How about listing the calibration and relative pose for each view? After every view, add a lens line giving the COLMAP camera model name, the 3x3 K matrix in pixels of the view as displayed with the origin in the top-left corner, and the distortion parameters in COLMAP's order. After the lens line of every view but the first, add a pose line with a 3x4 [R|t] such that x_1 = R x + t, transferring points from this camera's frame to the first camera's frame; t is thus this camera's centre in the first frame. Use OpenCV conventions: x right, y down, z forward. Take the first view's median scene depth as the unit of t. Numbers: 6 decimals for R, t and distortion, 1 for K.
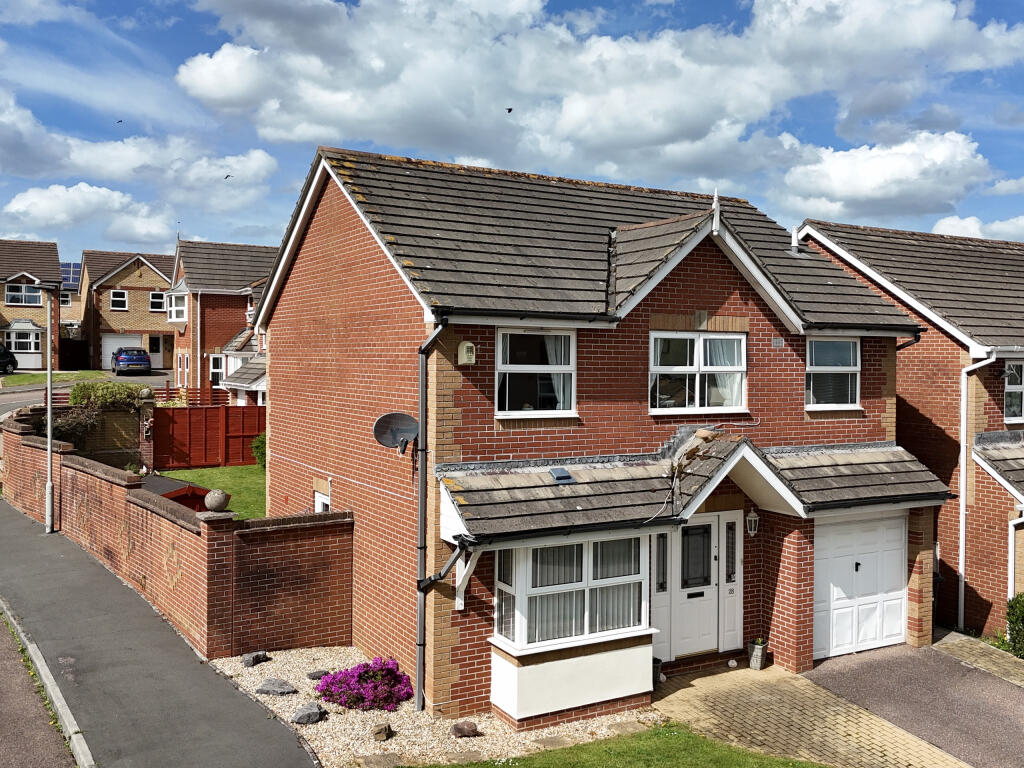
lens RADIAL K [[874.9, 0, 512.0], [0, 874.9, 384.0], [0, 0, 1]] dist [0.009304, 0.002587]
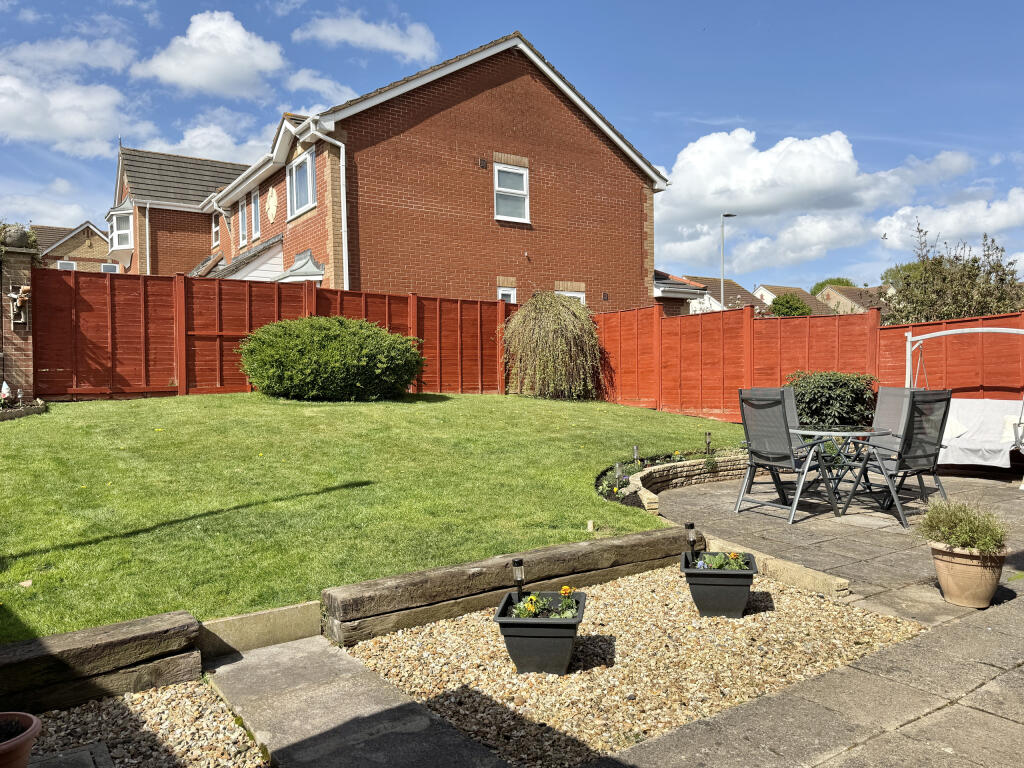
lens RADIAL K [[752.7, 0, 509.1], [0, 752.7, 387.4], [0, 0, 1]] dist [0.113937, -0.172332]
pose [[0.996357, -0.008503, 0.084855, -0.095297], [0.007172, 0.999847, 0.015975, 0.046305], [-0.084978, -0.015308, 0.996265, 0.289016]]
